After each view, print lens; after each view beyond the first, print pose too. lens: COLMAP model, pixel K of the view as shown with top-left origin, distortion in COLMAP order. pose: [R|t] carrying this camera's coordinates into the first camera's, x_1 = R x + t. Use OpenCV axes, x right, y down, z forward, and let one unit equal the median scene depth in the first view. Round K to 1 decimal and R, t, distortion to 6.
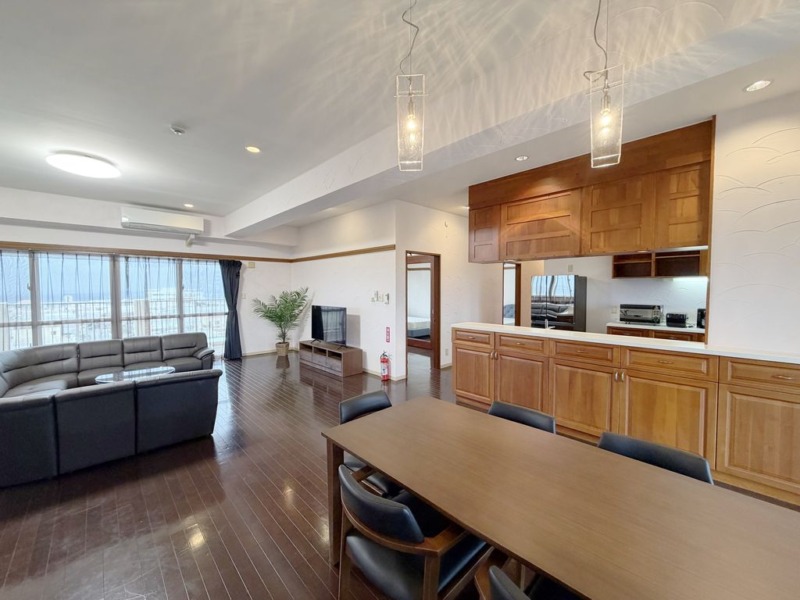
lens RADIAL K [[318.6, 0, 397.9], [0, 318.6, 300.0], [0, 0, 1]] dist [0.000117, 0.000272]
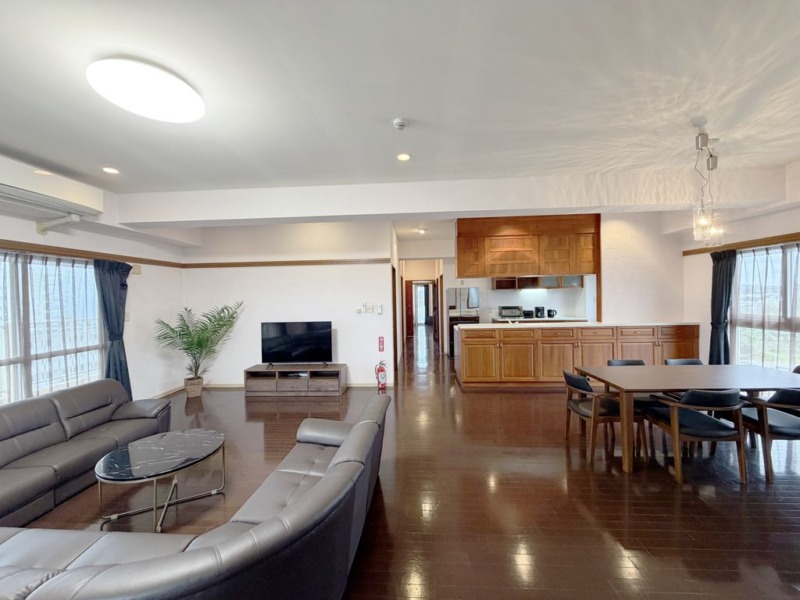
lens RADIAL K [[318.6, 0, 397.9], [0, 318.6, 300.0], [0, 0, 1]] dist [0.000117, 0.000272]
pose [[0.732452, -0.022230, 0.680455, -0.668120], [0.045150, 0.998853, -0.015968, -0.015045], [-0.679320, 0.042418, 0.732616, 0.189271]]
